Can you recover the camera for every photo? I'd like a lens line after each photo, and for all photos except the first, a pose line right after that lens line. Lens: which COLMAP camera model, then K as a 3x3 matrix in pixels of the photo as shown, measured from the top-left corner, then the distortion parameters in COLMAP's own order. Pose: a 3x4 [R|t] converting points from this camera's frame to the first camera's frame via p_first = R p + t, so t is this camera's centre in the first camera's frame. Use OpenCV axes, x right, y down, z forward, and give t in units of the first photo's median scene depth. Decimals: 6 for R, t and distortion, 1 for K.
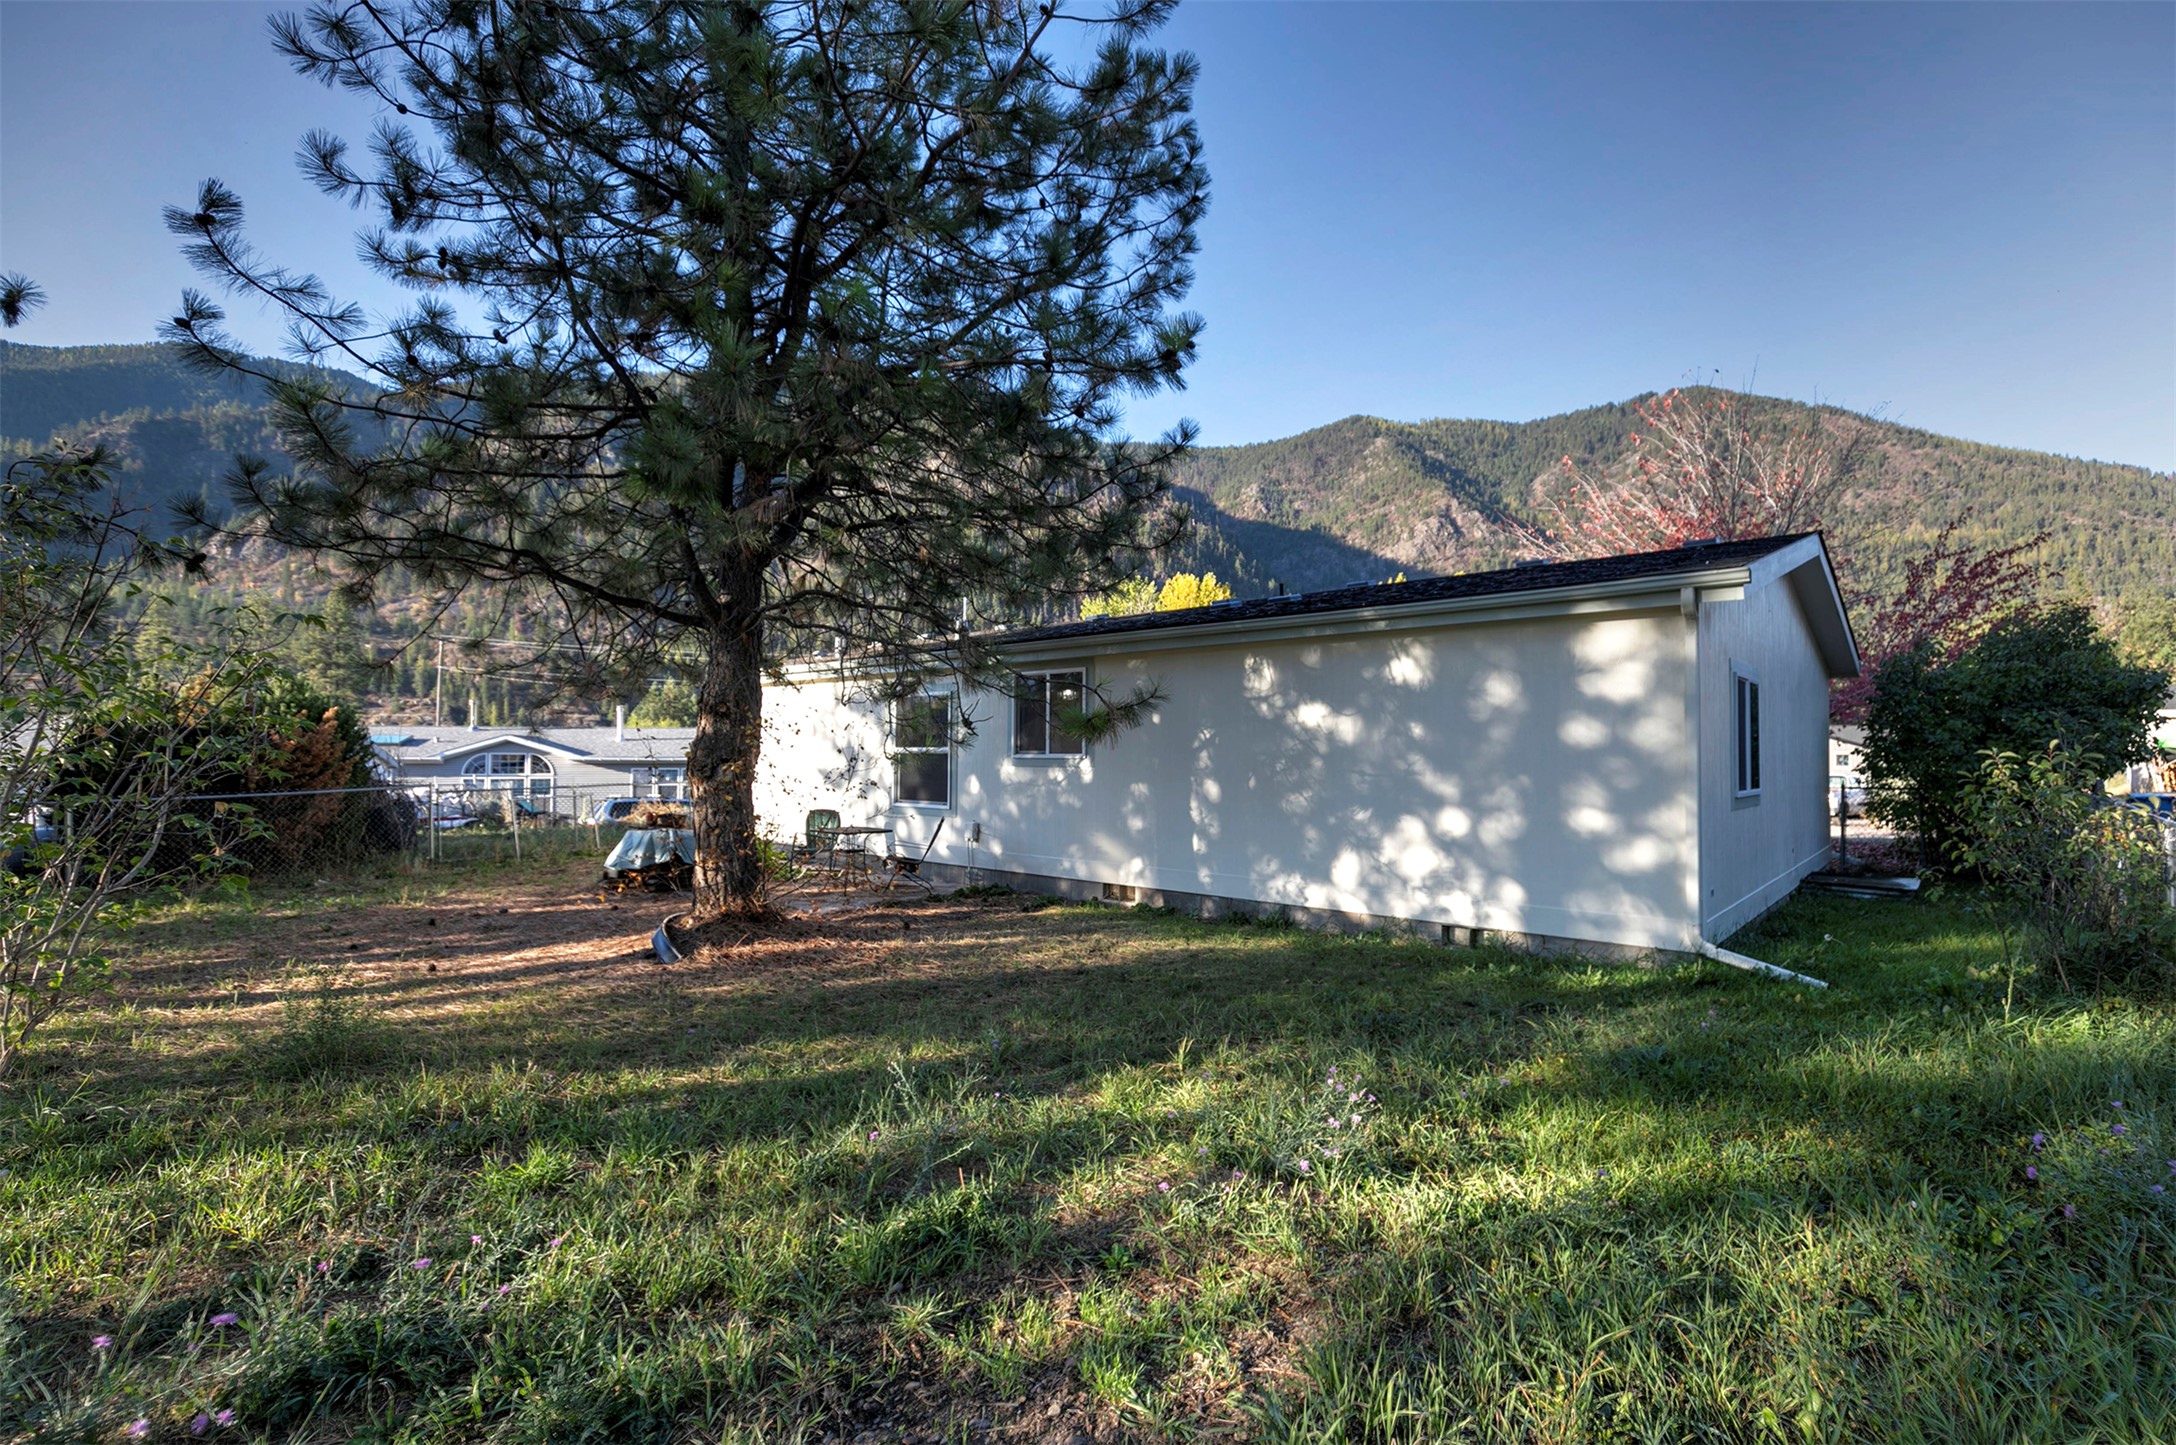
lens RADIAL K [[985.0, 0, 1106.0], [0, 985.0, 724.0], [0, 0, 1]] dist [0.007190, -0.001559]
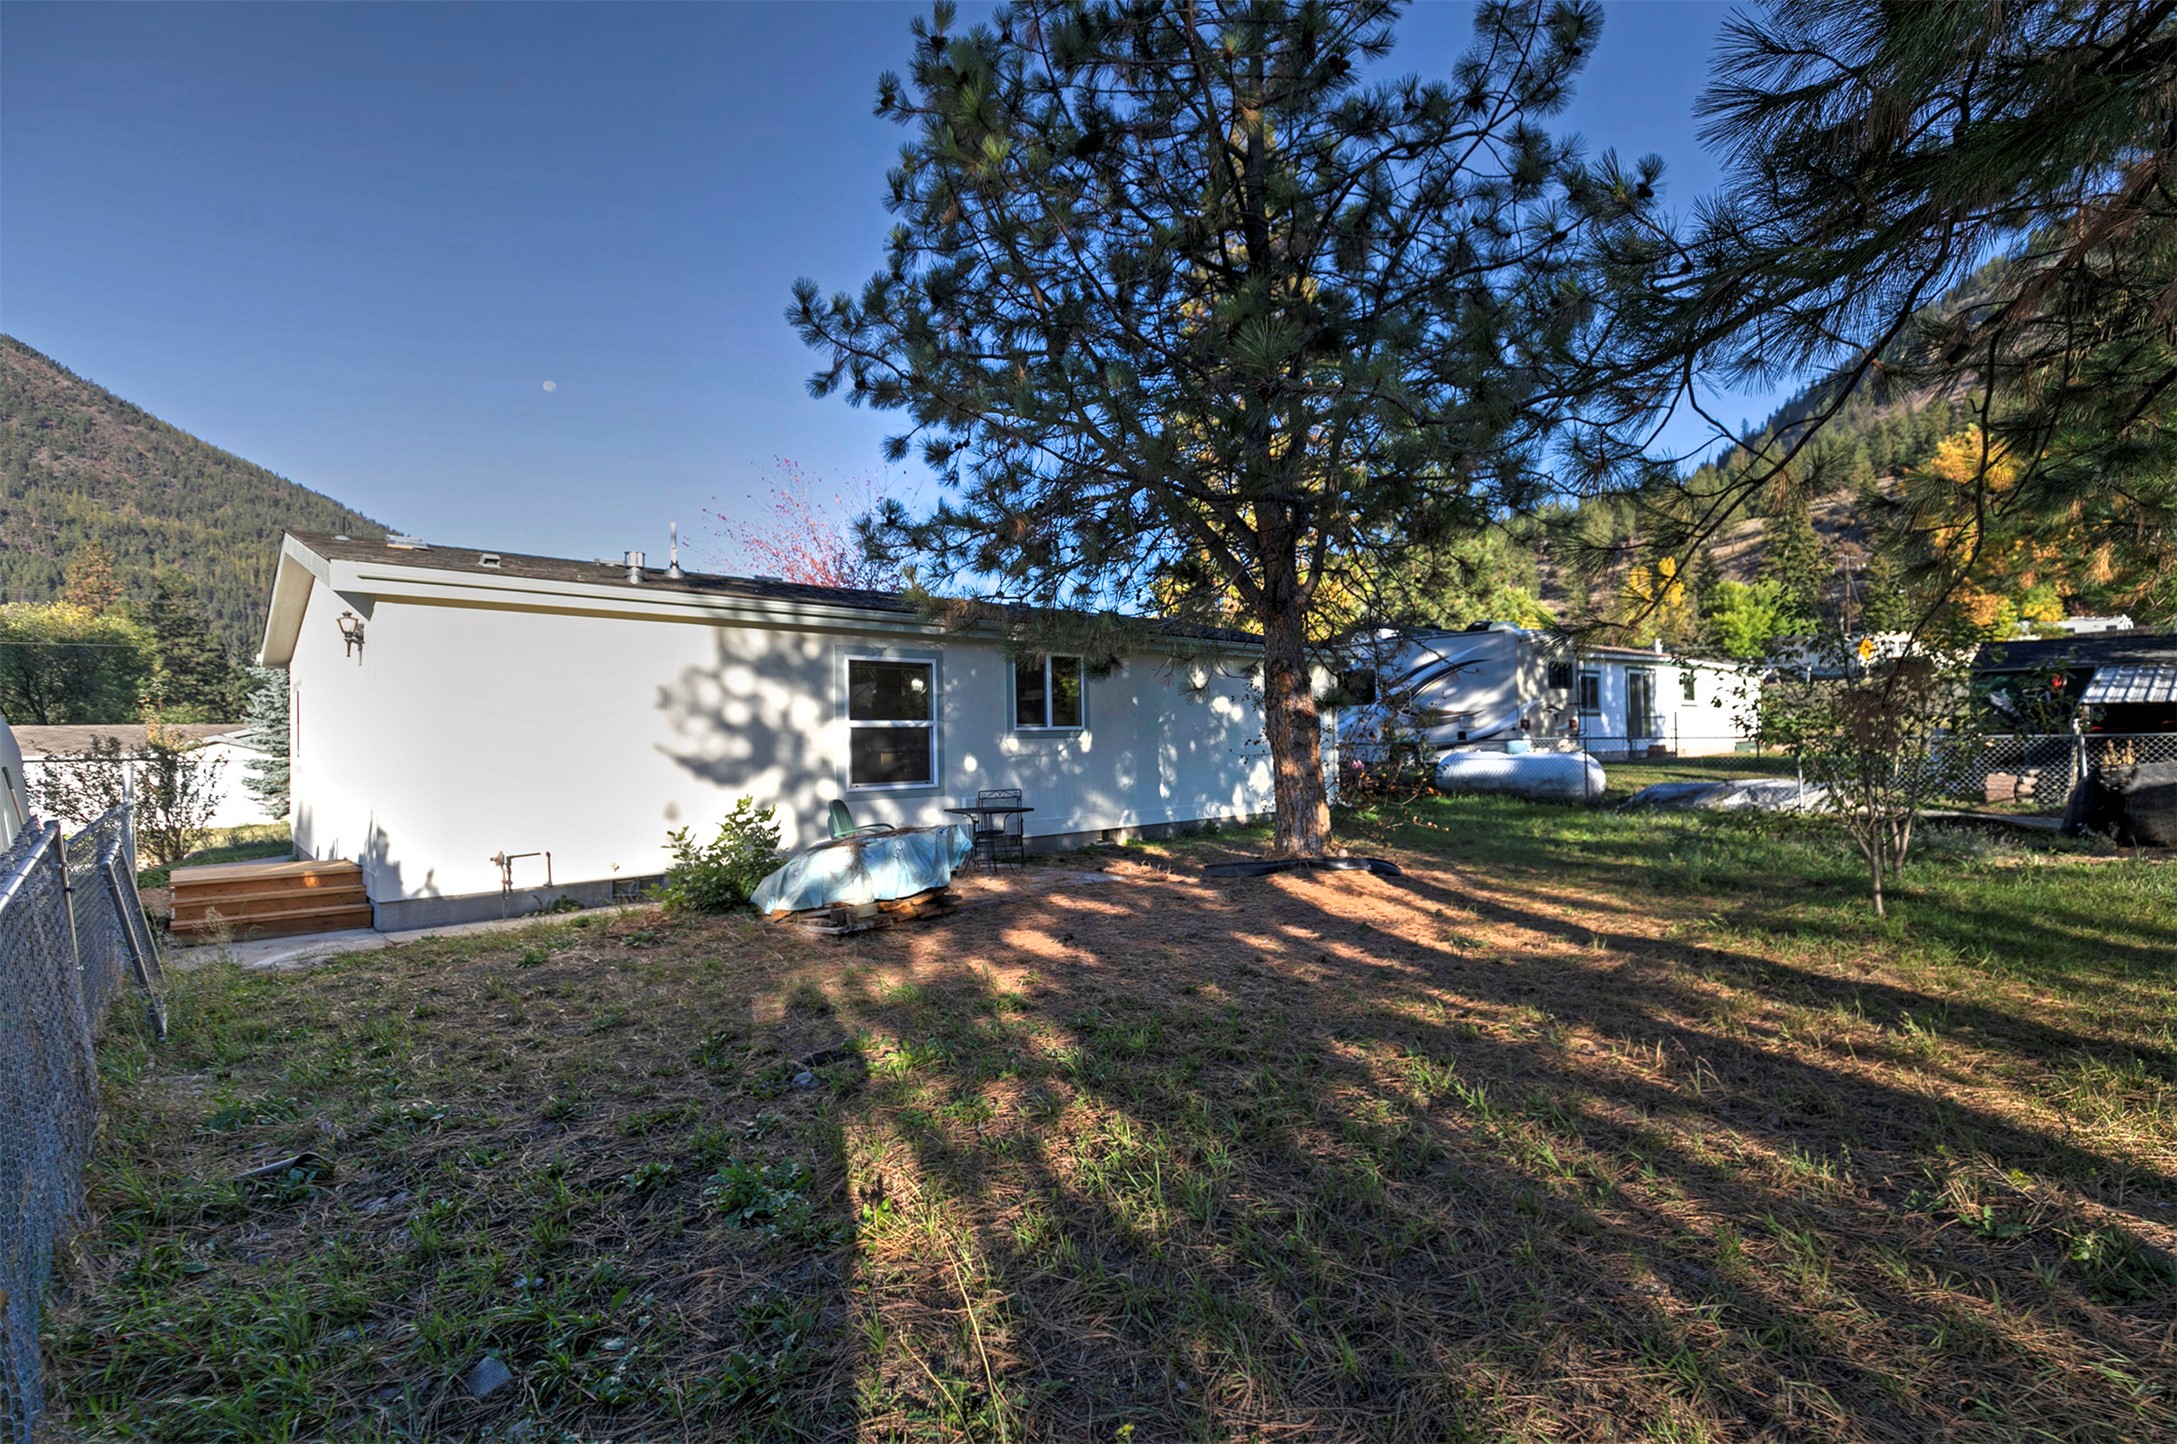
lens RADIAL K [[985.5, 0, 1086.3], [0, 985.5, 729.5], [0, 0, 1]] dist [0.007190, -0.001559]
pose [[0.113708, 0.007740, 0.993484, -1.259217], [-0.014902, 0.999870, -0.006085, 0.039945], [-0.993402, -0.014113, 0.113809, 0.883345]]
